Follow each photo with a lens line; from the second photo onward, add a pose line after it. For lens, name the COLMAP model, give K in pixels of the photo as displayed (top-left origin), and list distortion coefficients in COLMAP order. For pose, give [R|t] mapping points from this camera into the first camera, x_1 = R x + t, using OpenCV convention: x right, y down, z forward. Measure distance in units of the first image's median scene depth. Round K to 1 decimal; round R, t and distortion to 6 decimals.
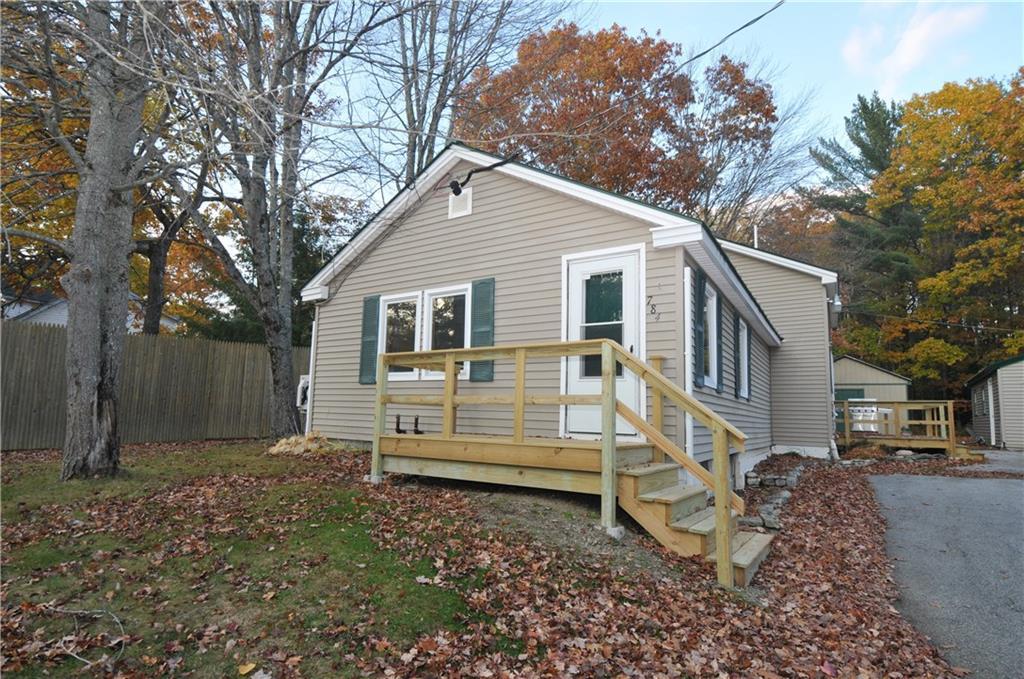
lens RADIAL K [[522.7, 0, 498.3], [0, 522.7, 348.2], [0, 0, 1]] dist [0.011861, -0.021000]
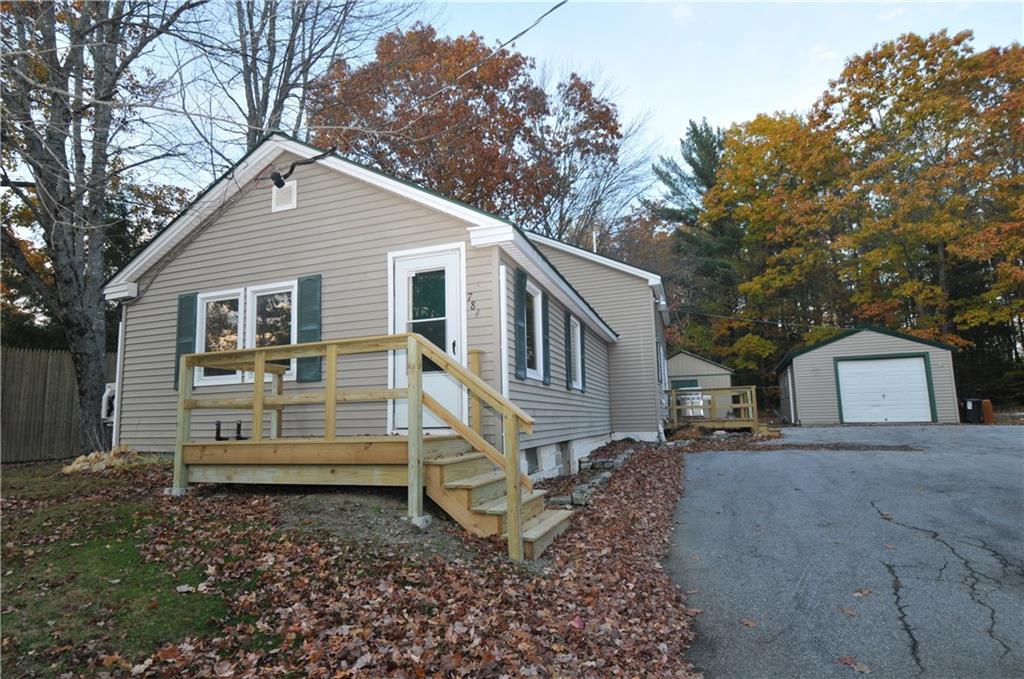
lens RADIAL K [[522.7, 0, 517.6], [0, 522.7, 350.6], [0, 0, 1]] dist [0.011861, -0.021000]
pose [[0.972755, -0.021587, 0.230827, 0.113791], [0.022563, 0.999744, -0.001592, 0.015383], [-0.230733, 0.006757, 0.972994, -0.025757]]
